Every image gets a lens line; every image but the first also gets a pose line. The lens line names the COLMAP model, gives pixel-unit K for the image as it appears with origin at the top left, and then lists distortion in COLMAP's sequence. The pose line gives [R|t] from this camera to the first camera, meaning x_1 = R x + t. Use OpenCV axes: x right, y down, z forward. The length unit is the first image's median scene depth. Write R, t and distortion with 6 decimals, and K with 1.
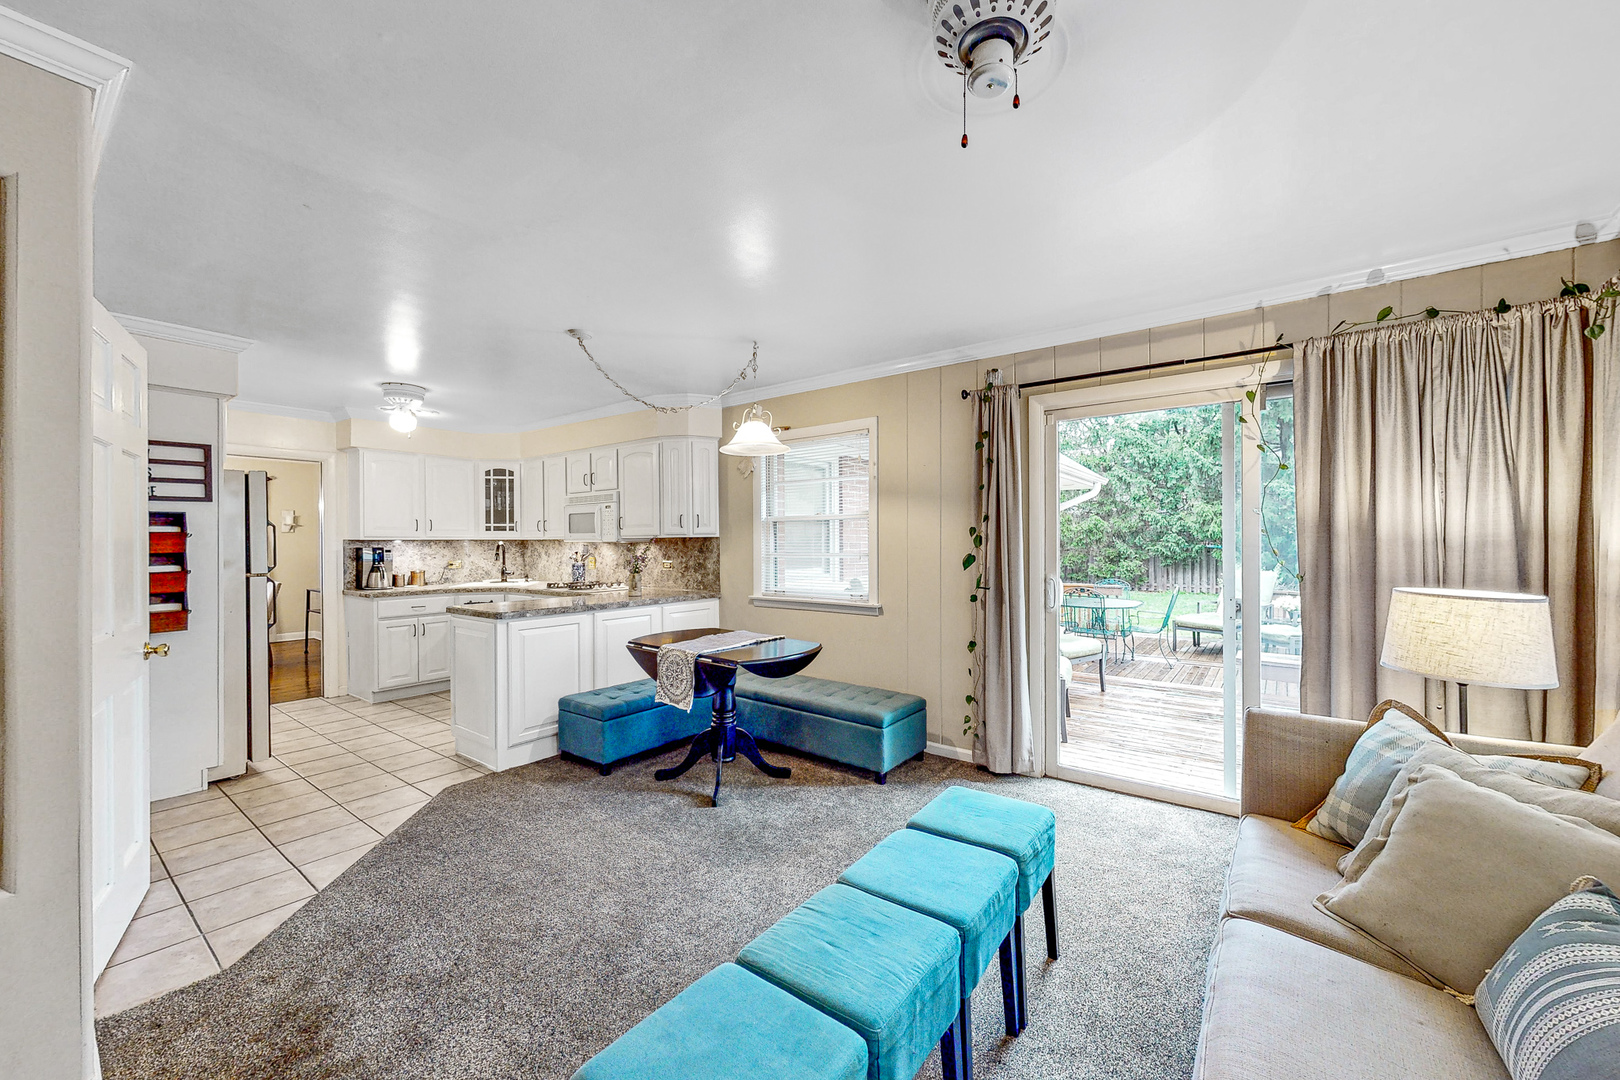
lens RADIAL K [[616.9, 0, 821.6], [0, 616.9, 542.0], [0, 0, 1]] dist [0.018188, -0.000098]
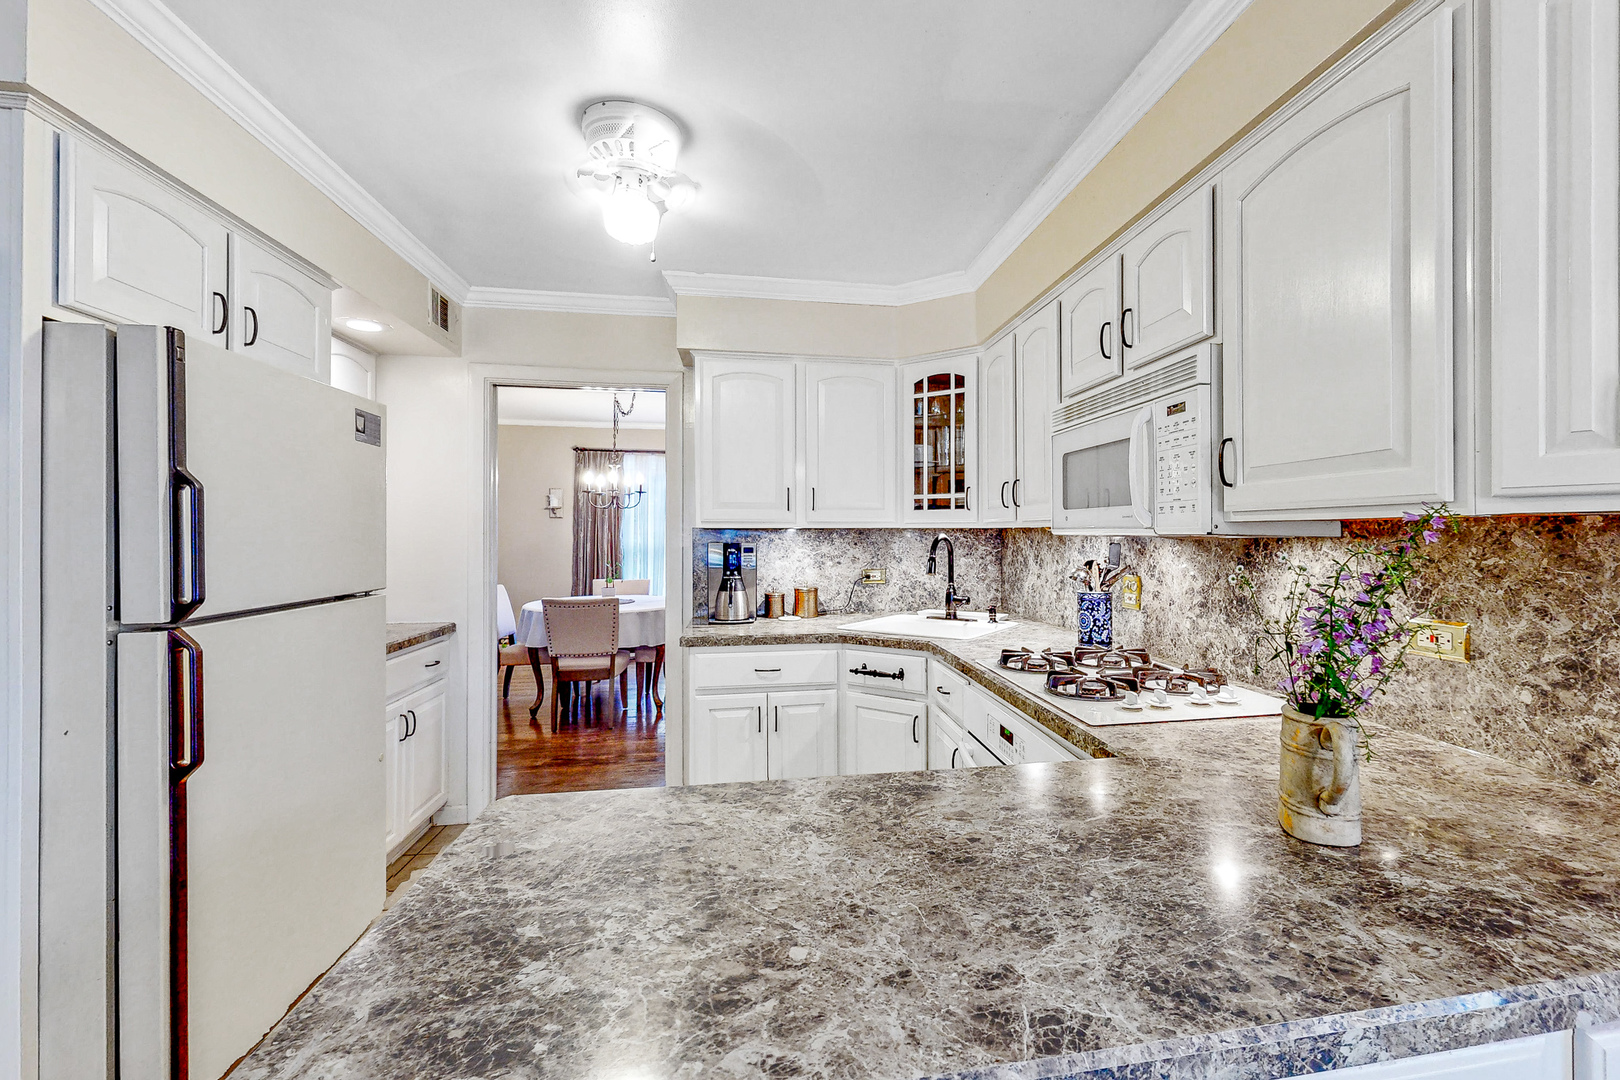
lens RADIAL K [[705.9, 0, 885.3], [0, 705.9, 533.7], [0, 0, 1]] dist [0.003248, -0.001112]
pose [[0.748189, 0.005685, -0.663462, -0.215213], [-0.004656, 0.999984, 0.003317, -0.001337], [0.663470, 0.000607, 0.748203, 0.625337]]
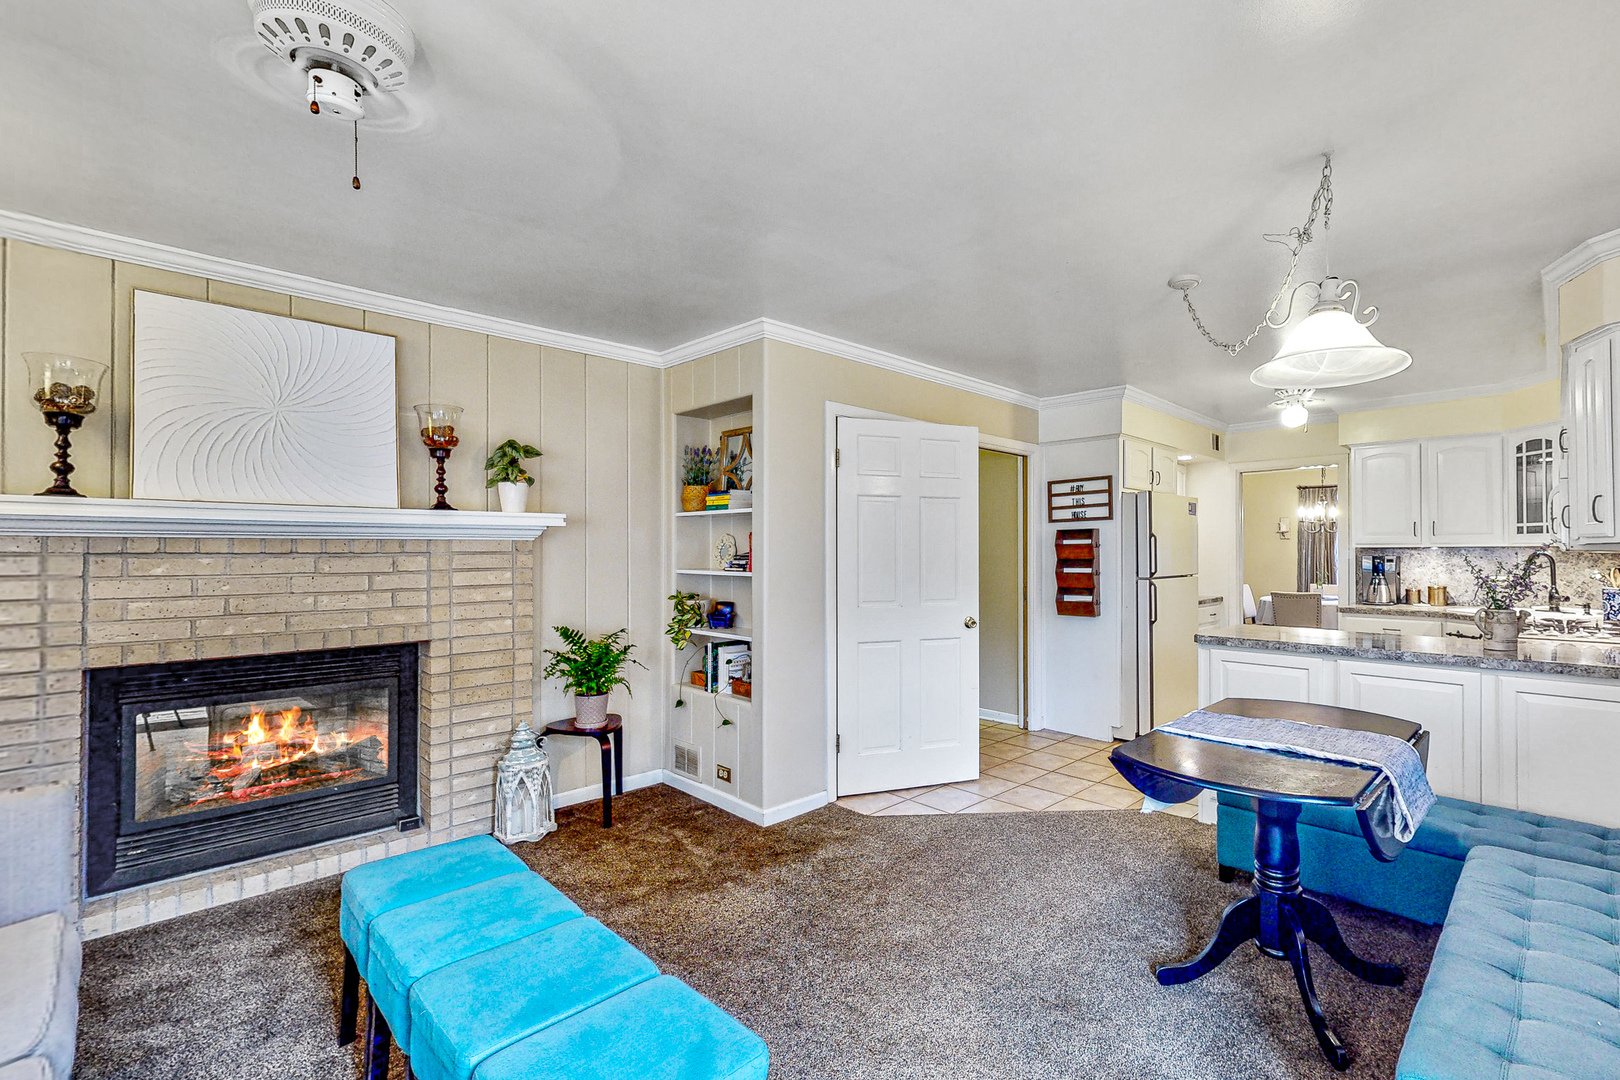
lens RADIAL K [[705.9, 0, 942.6], [0, 705.9, 543.6], [0, 0, 1]] dist [0.003248, -0.001112]
pose [[-0.063369, -0.004264, -0.997981, 0.297935], [0.002147, 0.999988, -0.004409, -0.005279], [0.997988, -0.002423, -0.063359, 0.448300]]
